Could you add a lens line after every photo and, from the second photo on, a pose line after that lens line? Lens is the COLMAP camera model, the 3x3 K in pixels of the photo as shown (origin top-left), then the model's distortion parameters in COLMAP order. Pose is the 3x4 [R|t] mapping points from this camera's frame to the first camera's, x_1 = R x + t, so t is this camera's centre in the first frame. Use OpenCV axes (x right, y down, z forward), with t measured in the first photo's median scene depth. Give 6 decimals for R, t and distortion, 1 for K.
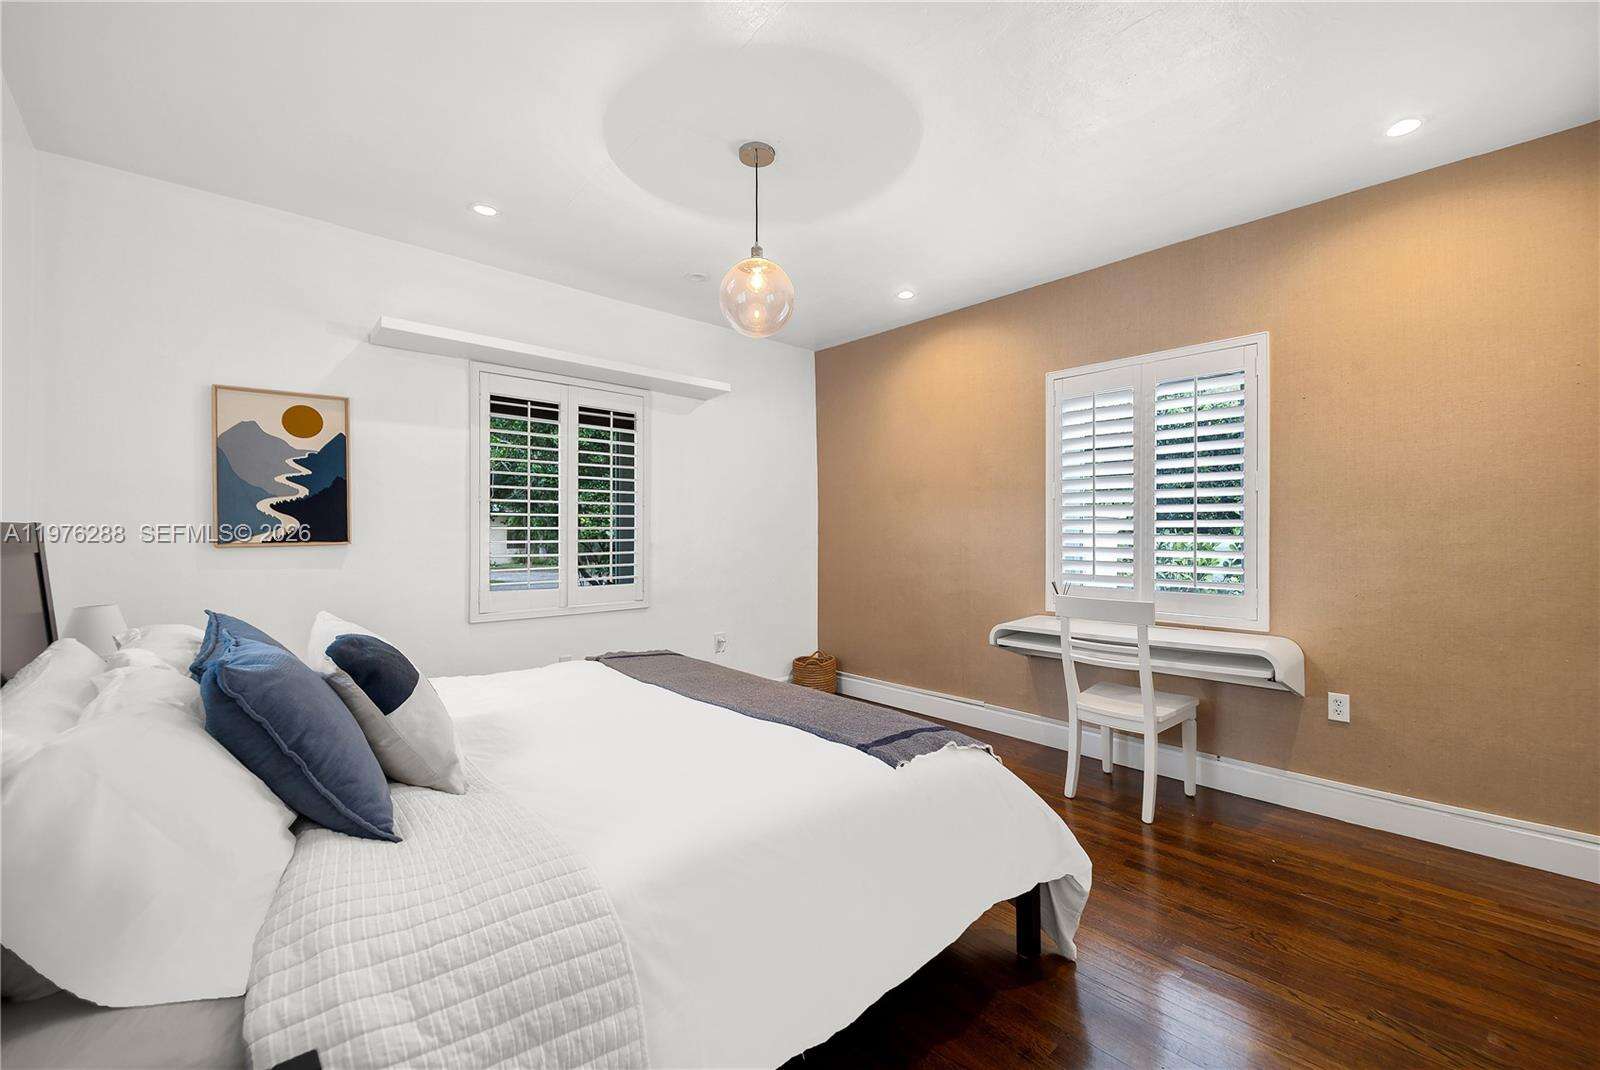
lens RADIAL K [[642.8, 0, 805.4], [0, 642.8, 536.3], [0, 0, 1]] dist [-0.003058, -0.000466]
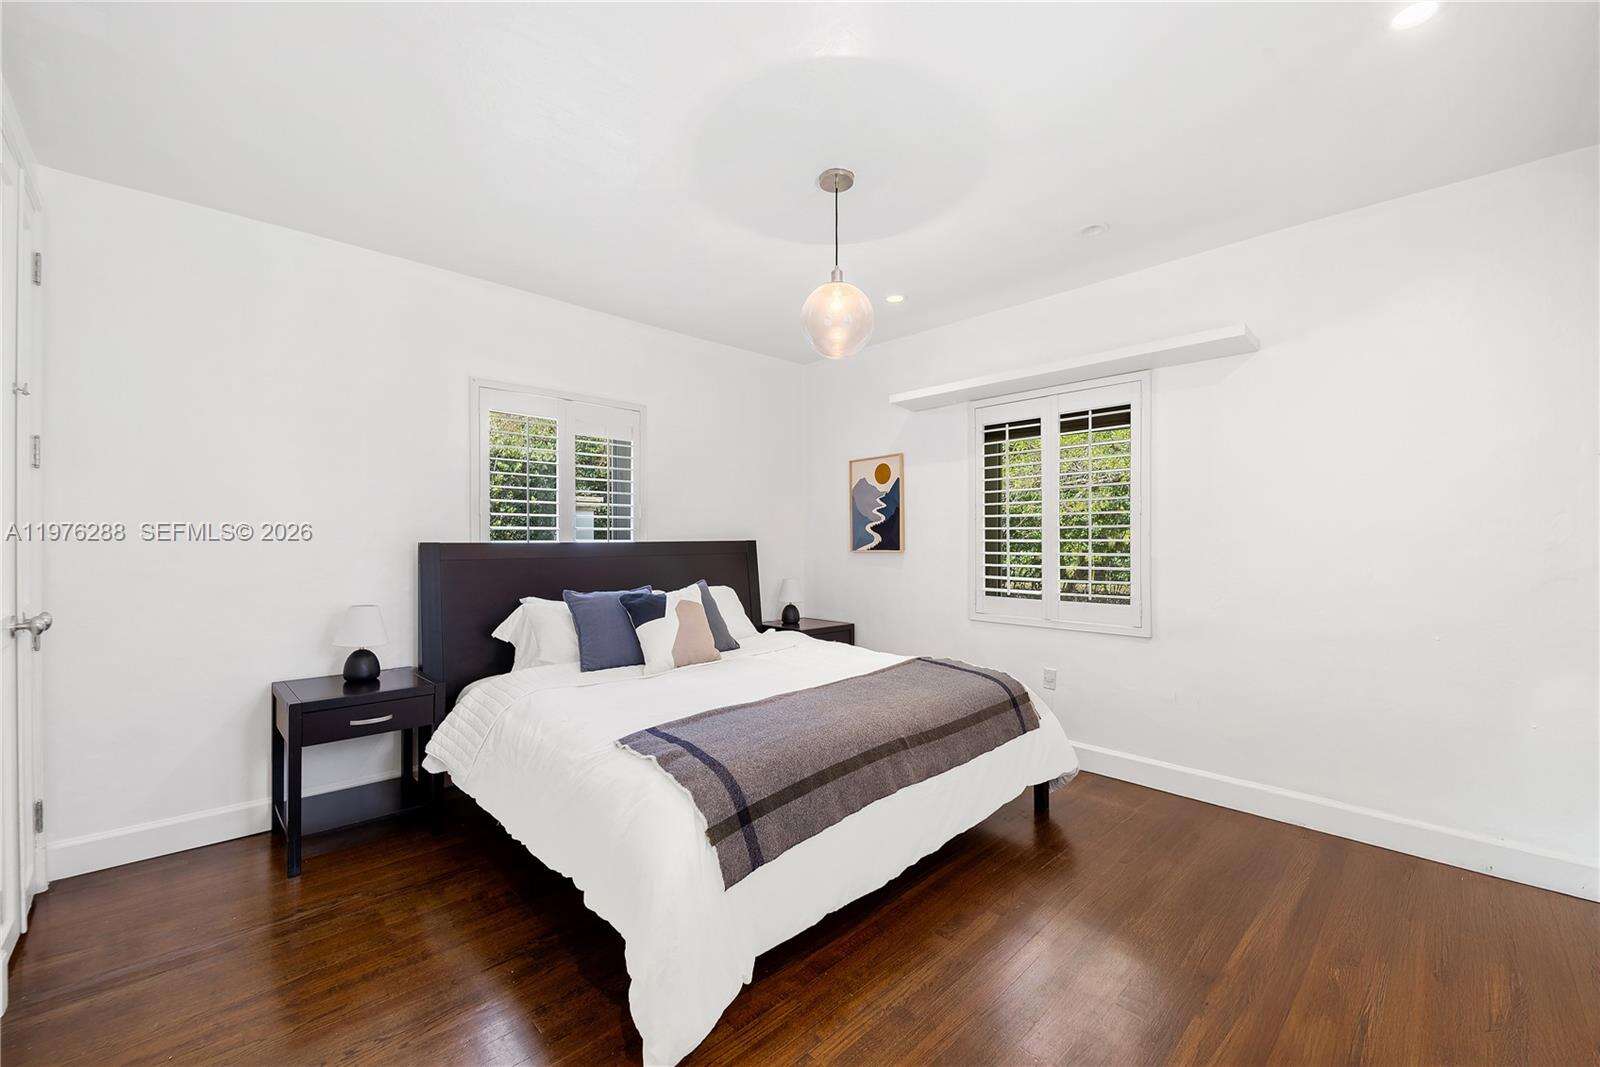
lens RADIAL K [[642.8, 0, 805.4], [0, 642.8, 534.2], [0, 0, 1]] dist [-0.003058, -0.000466]
pose [[0.014892, -0.012692, -0.999809, 0.763328], [-0.006976, 0.999894, -0.012797, -0.008317], [0.999865, 0.007165, 0.014802, 0.757297]]
